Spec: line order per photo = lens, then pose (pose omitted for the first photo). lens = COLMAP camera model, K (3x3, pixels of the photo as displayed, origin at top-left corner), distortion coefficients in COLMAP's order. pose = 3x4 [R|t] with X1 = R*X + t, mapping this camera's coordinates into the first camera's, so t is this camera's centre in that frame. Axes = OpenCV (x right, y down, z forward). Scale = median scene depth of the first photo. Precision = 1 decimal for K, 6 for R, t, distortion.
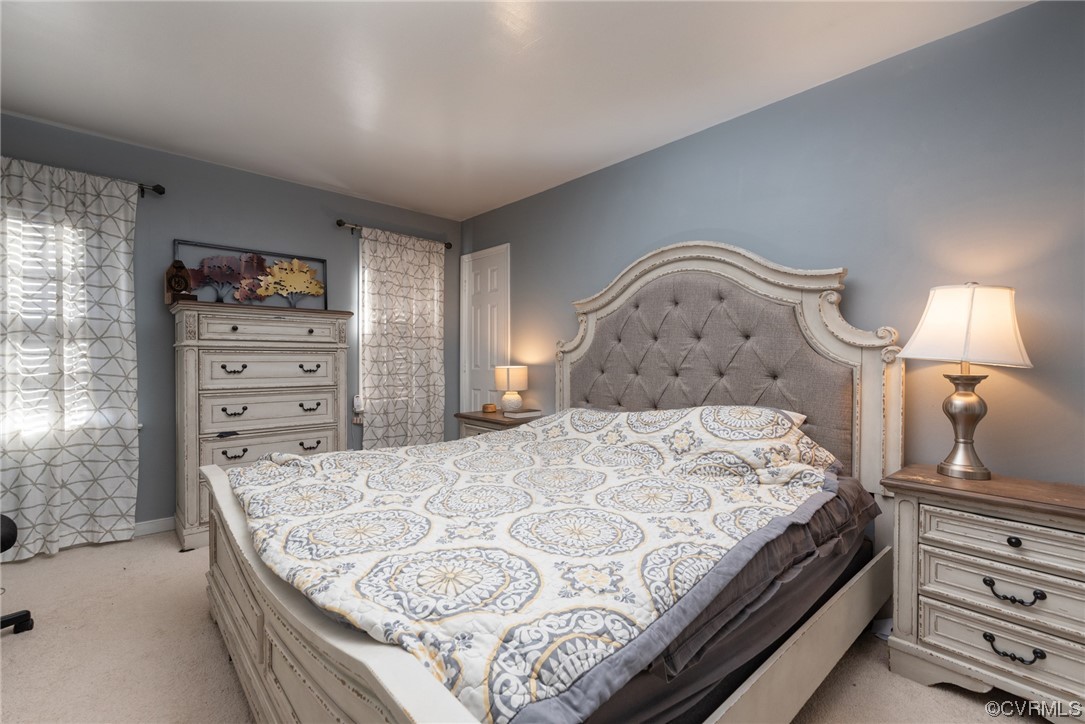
lens RADIAL K [[473.4, 0, 532.1], [0, 473.4, 362.5], [0, 0, 1]] dist [0.001423, 0.000579]
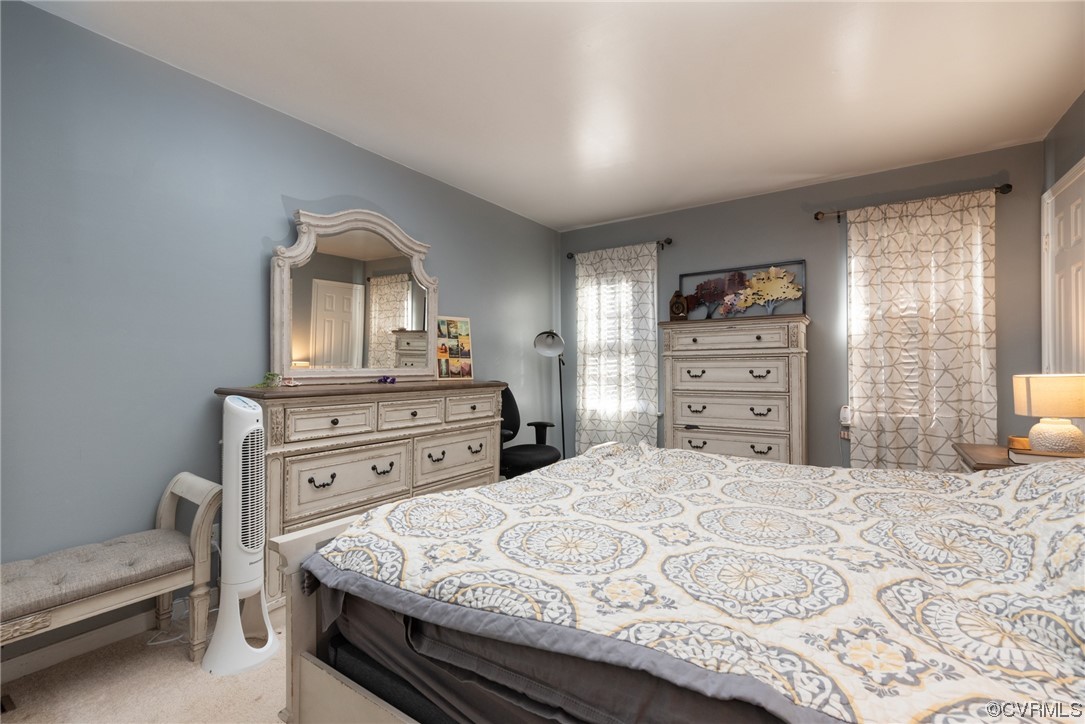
lens RADIAL K [[473.4, 0, 531.1], [0, 473.4, 364.9], [0, 0, 1]] dist [0.001423, 0.000579]
pose [[0.233275, -0.008997, -0.972369, 0.411882], [0.001899, 0.999960, -0.008797, 0.000779], [0.972409, 0.000205, 0.233283, 0.285415]]
